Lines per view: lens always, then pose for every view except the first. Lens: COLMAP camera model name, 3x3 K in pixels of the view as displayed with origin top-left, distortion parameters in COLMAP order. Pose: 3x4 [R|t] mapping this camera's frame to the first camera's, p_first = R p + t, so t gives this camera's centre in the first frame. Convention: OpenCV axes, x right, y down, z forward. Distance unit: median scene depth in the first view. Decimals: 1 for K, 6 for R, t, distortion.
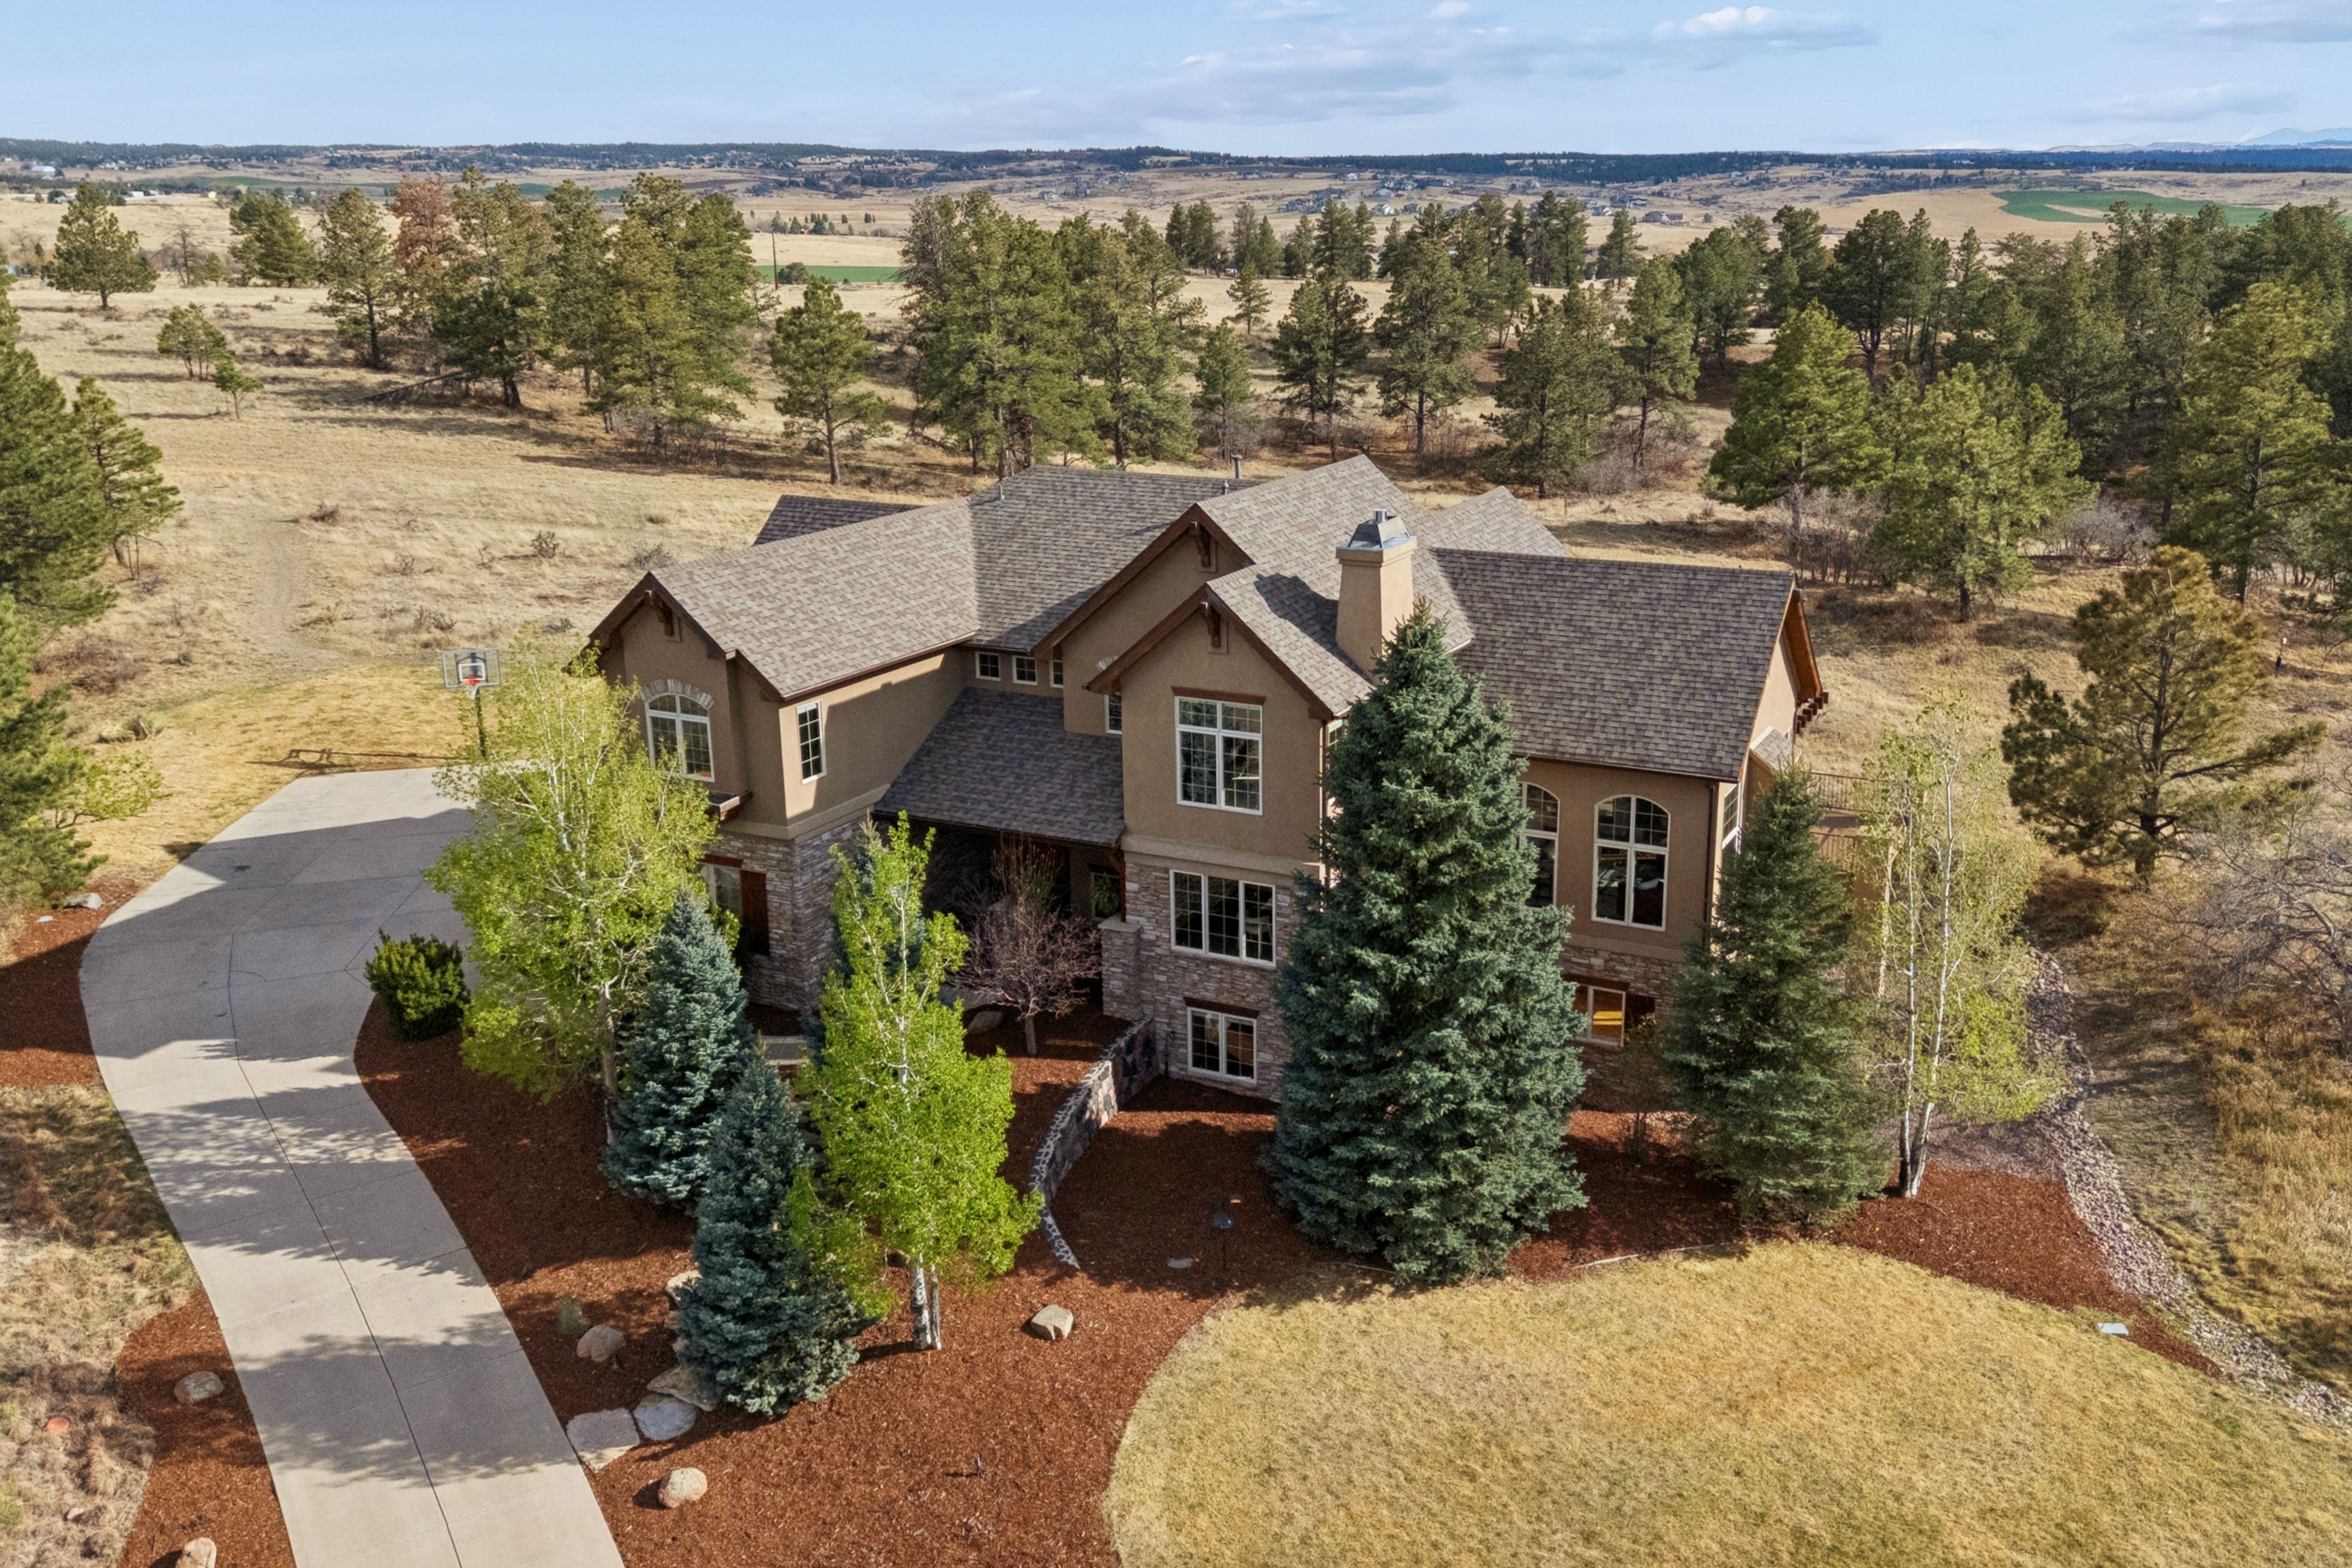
lens RADIAL K [[2017.6, 0, 1299.9], [0, 2017.6, 780.6], [0, 0, 1]] dist [0.075801, -0.073028]
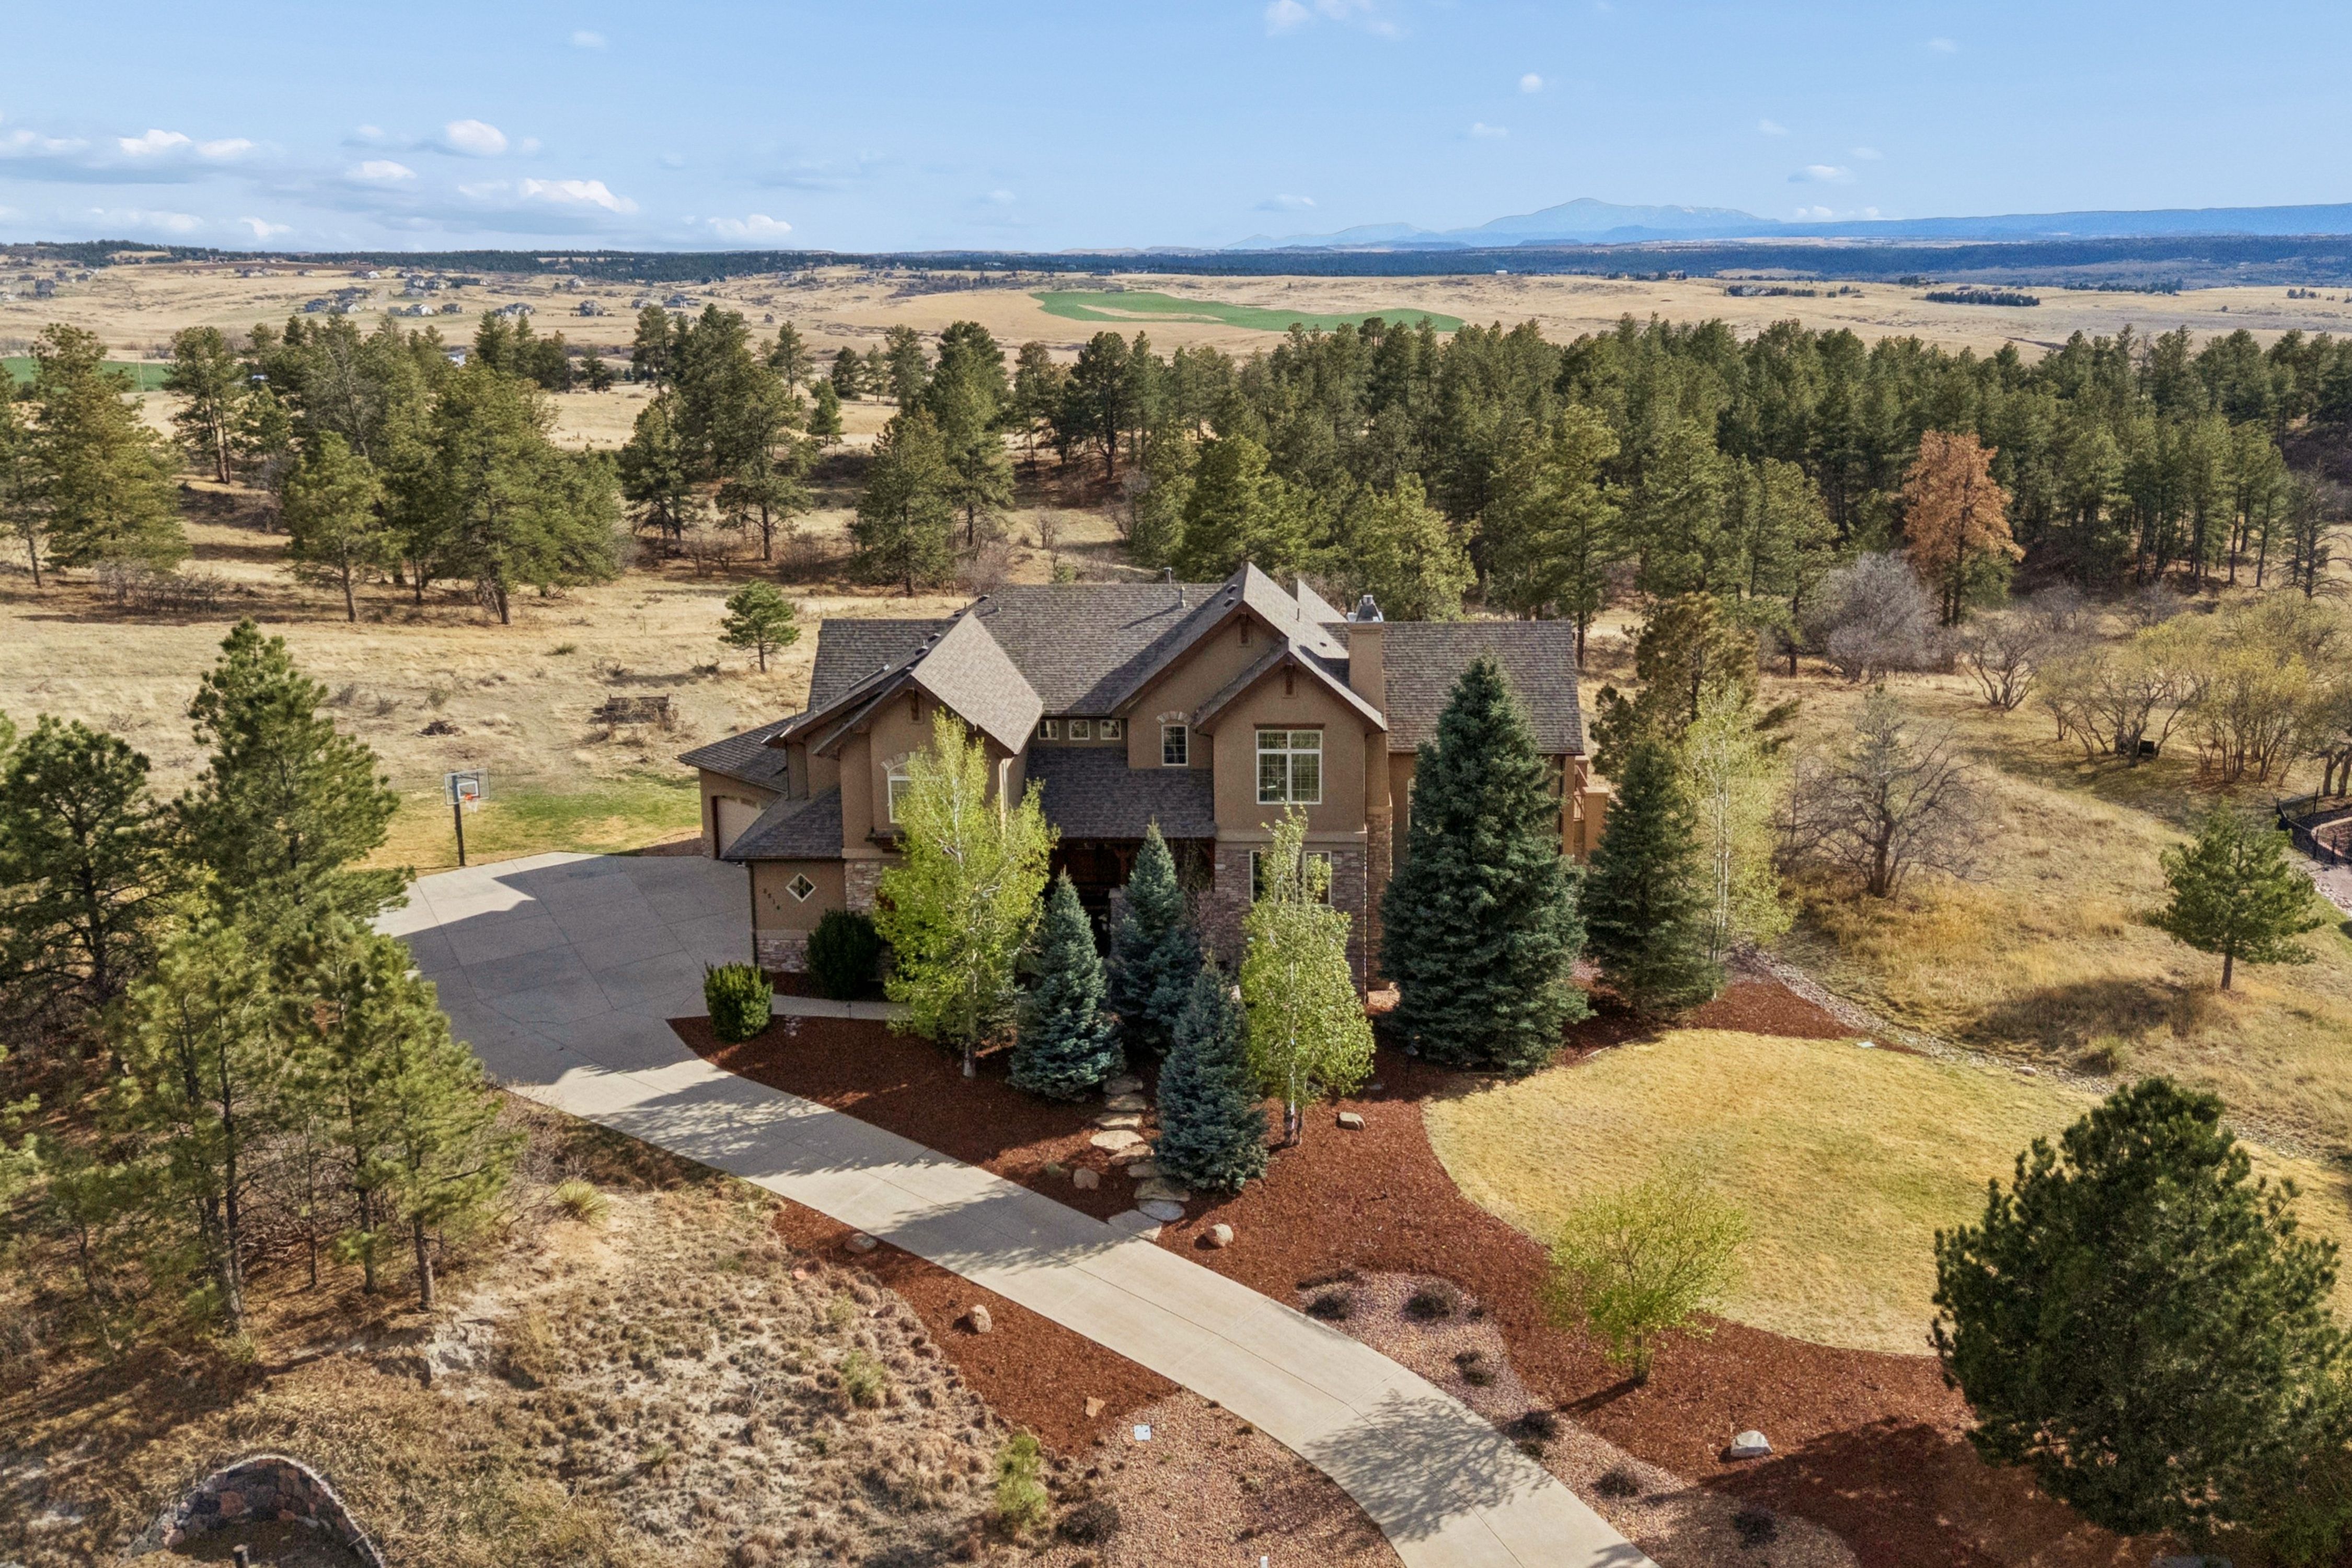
lens RADIAL K [[2013.8, 0, 1201.1], [0, 2013.8, 778.4], [0, 0, 1]] dist [0.107076, -0.172852]
pose [[0.924549, -0.095938, 0.368788, -0.617394], [0.113247, 0.993239, -0.025525, 0.025095], [-0.363846, 0.065363, 0.929163, -0.334196]]
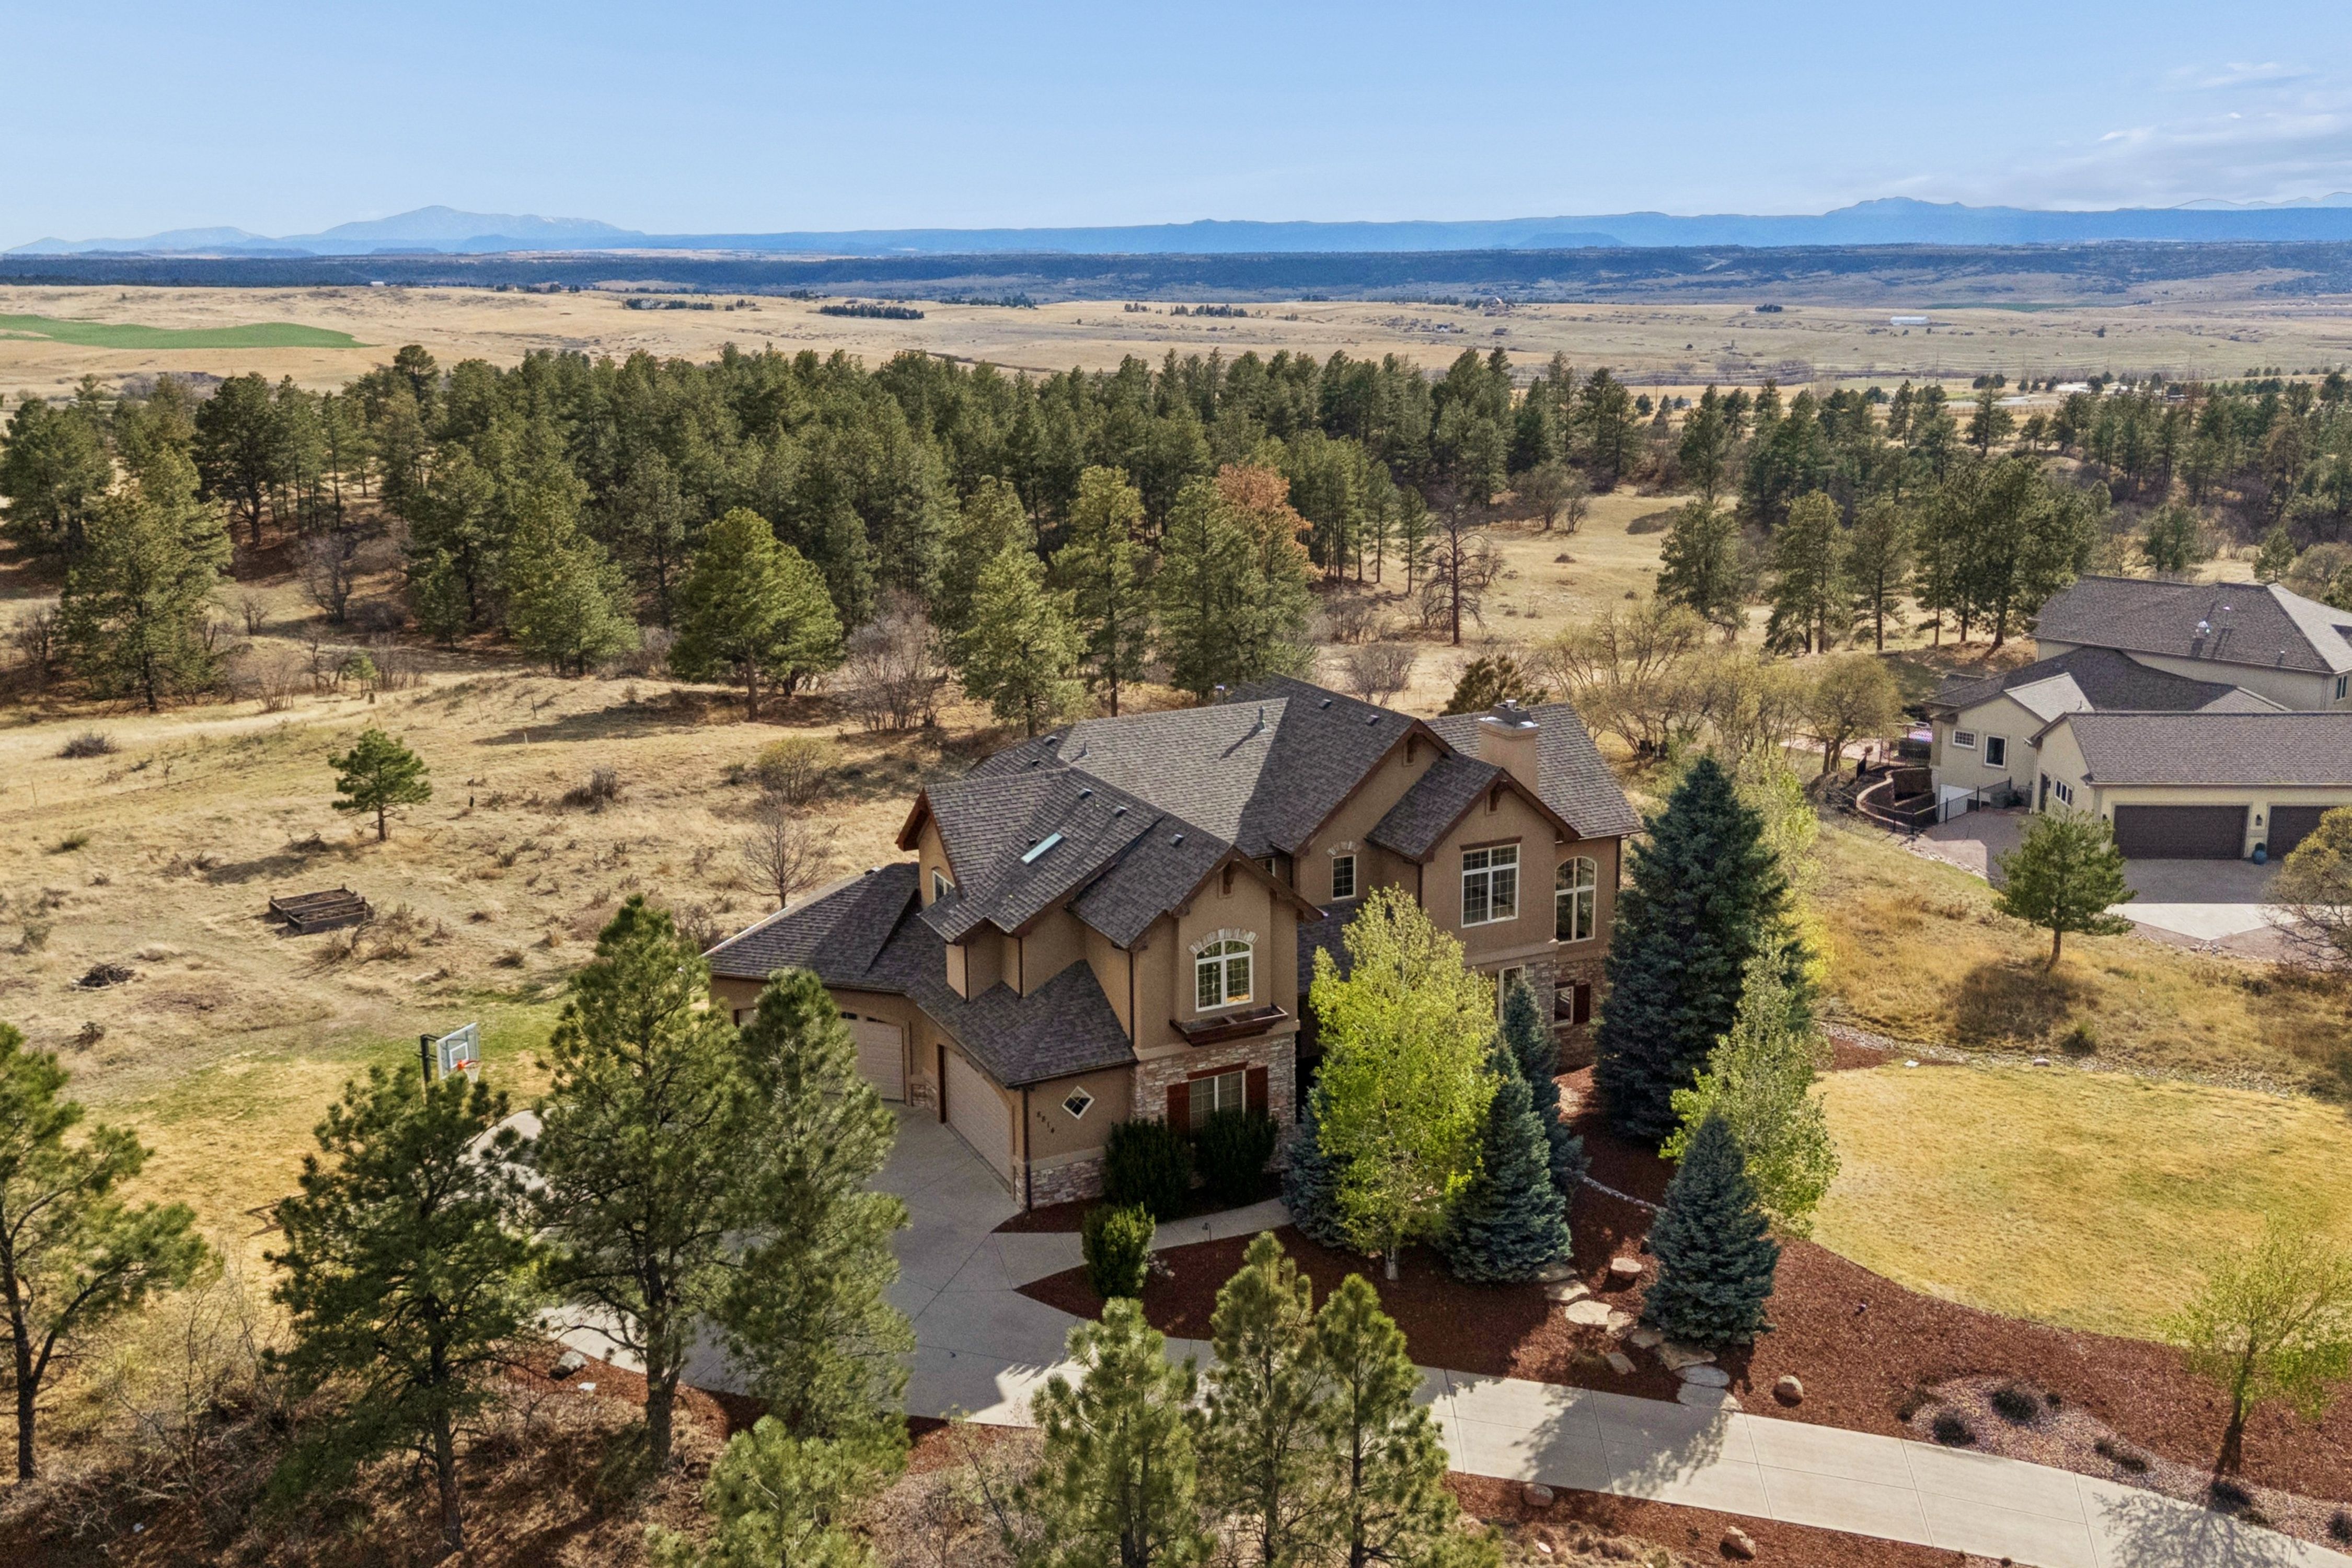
lens RADIAL K [[2045.7, 0, 1185.7], [0, 2045.7, 729.6], [0, 0, 1]] dist [0.103517, -0.117153]
pose [[0.632093, -0.169490, 0.756129, -1.209216], [0.229059, 0.973048, 0.026630, -0.199819], [-0.740264, 0.156366, 0.653880, 0.177291]]
